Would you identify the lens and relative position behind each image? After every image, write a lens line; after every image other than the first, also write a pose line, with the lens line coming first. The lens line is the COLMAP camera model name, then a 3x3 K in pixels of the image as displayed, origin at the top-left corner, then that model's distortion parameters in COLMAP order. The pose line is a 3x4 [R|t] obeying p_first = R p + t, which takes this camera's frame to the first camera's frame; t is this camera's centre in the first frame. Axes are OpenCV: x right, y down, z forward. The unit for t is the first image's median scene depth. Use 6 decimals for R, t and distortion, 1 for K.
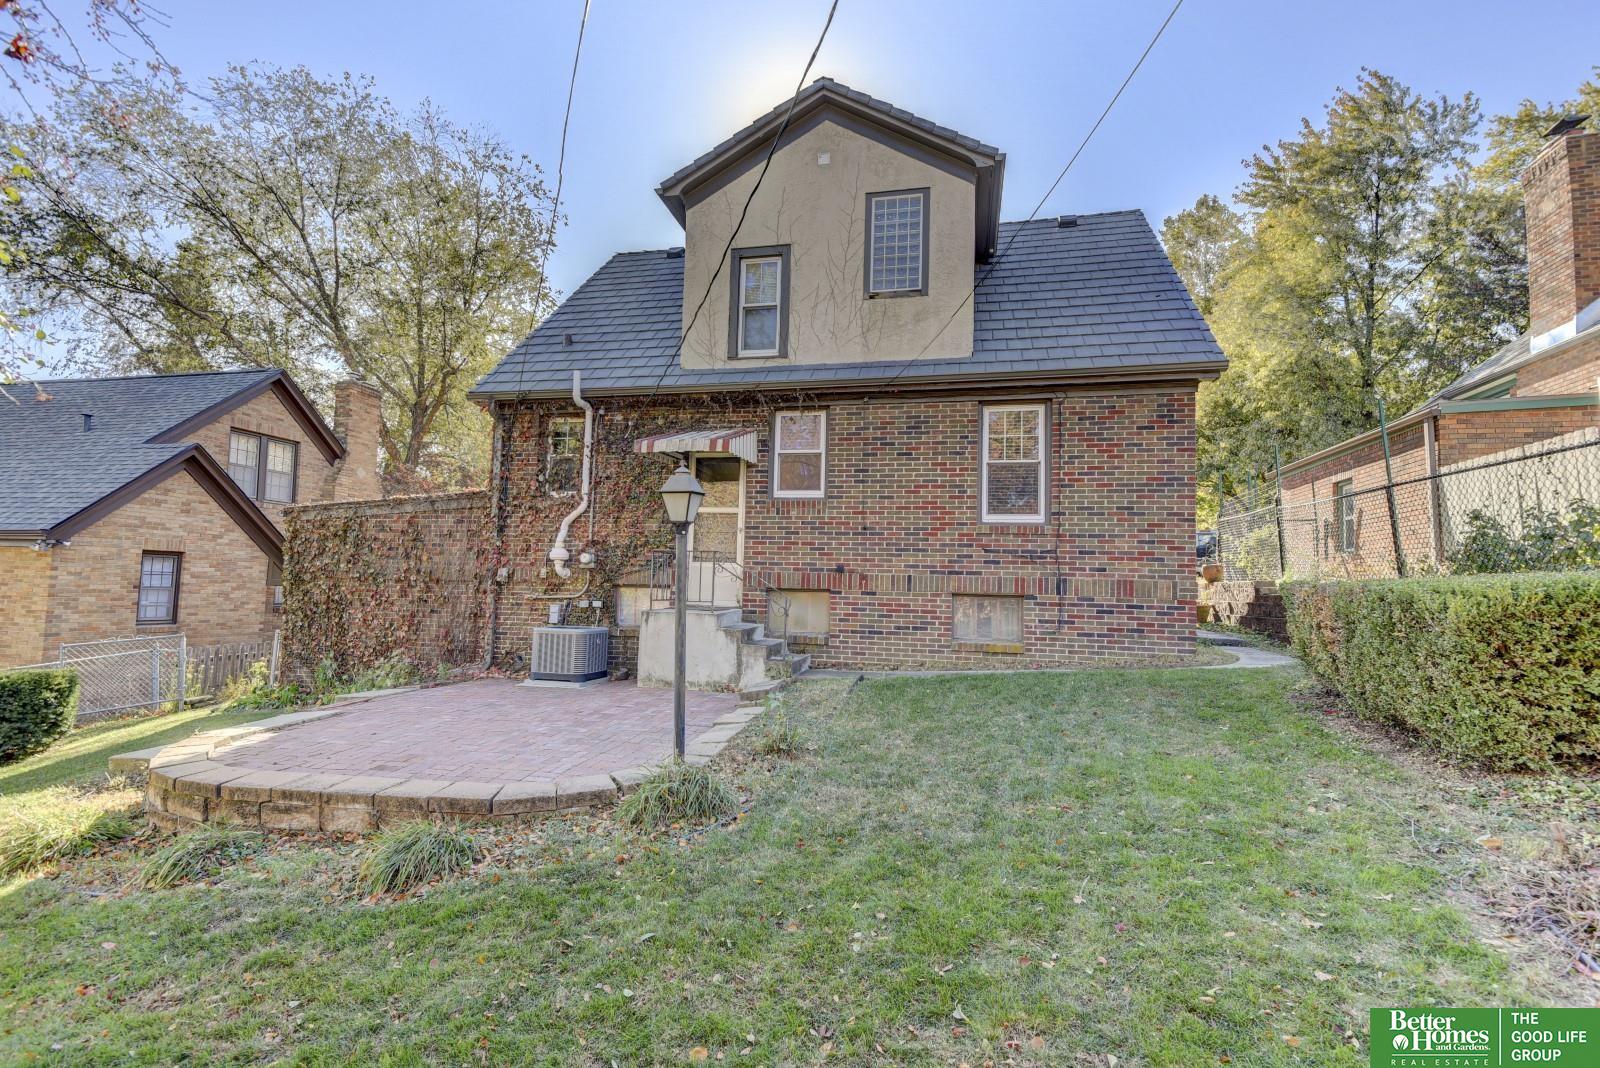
lens RADIAL K [[734.0, 0, 797.0], [0, 734.0, 532.7], [0, 0, 1]] dist [-0.000264, -0.000488]
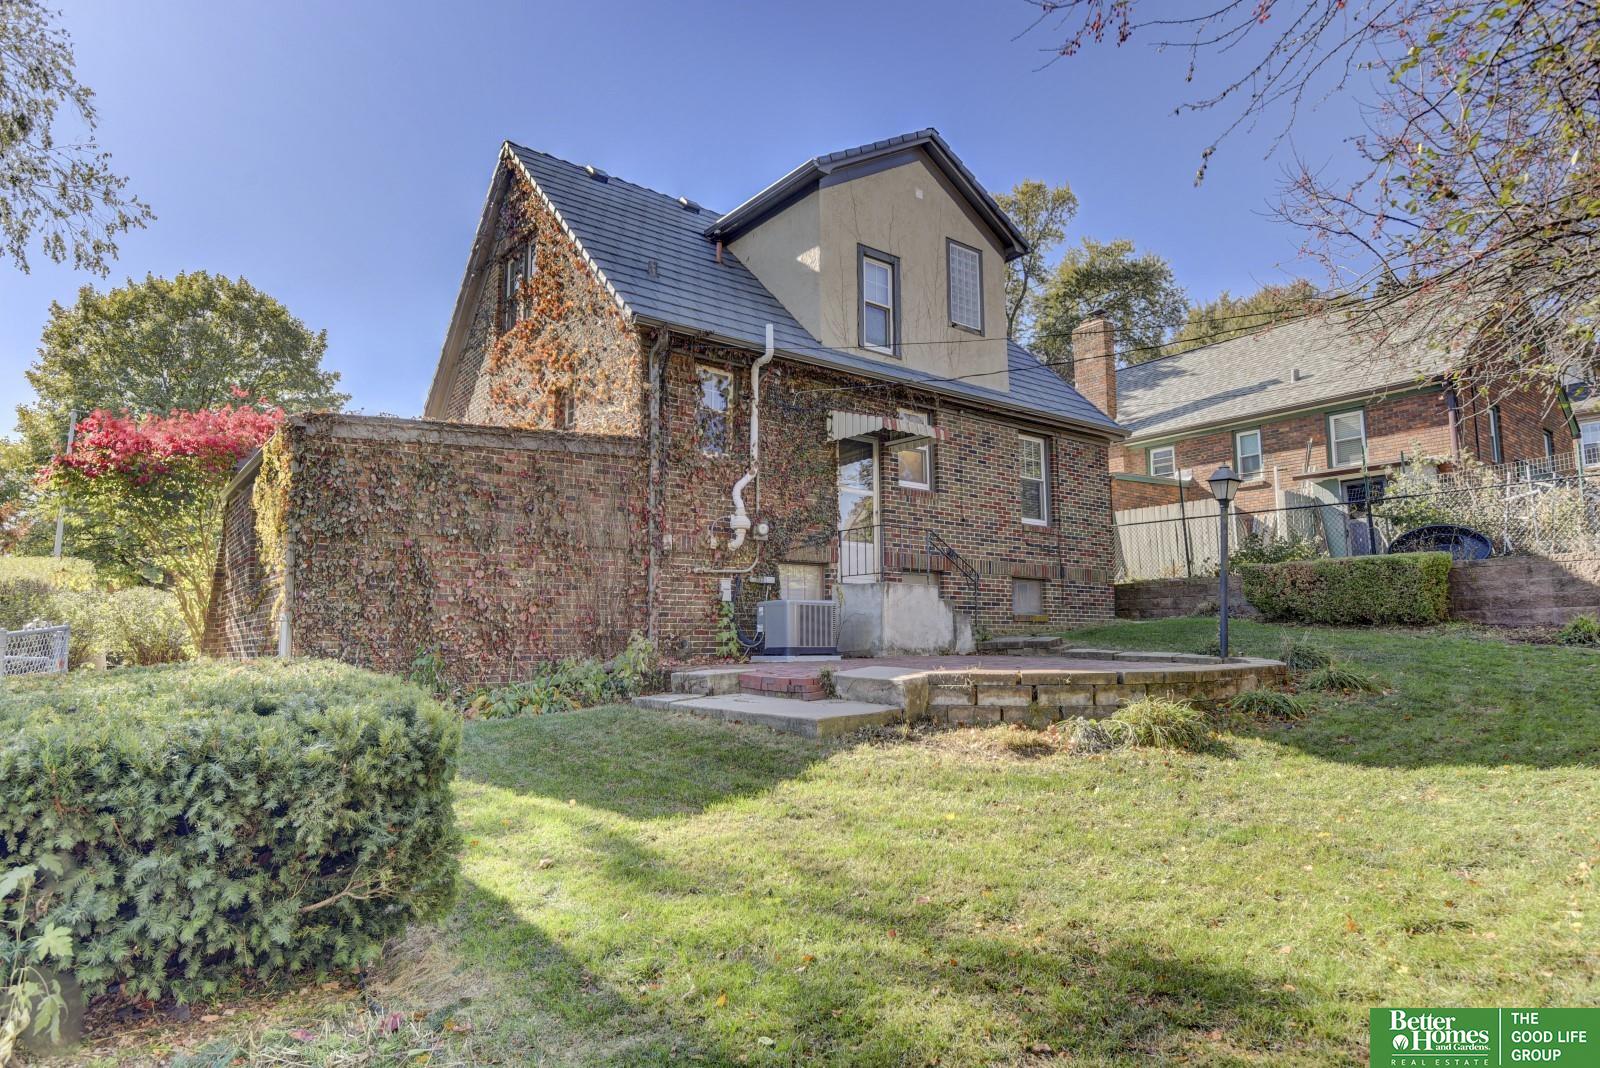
lens RADIAL K [[909.7, 0, 800.0], [0, 909.7, 534.0], [0, 0, 1]] dist [-0.002004, -0.000122]
pose [[0.641483, 0.069211, 0.764009, -1.129690], [-0.036156, 0.997543, -0.060009, 0.107712], [-0.766285, 0.010871, 0.642409, 0.246814]]
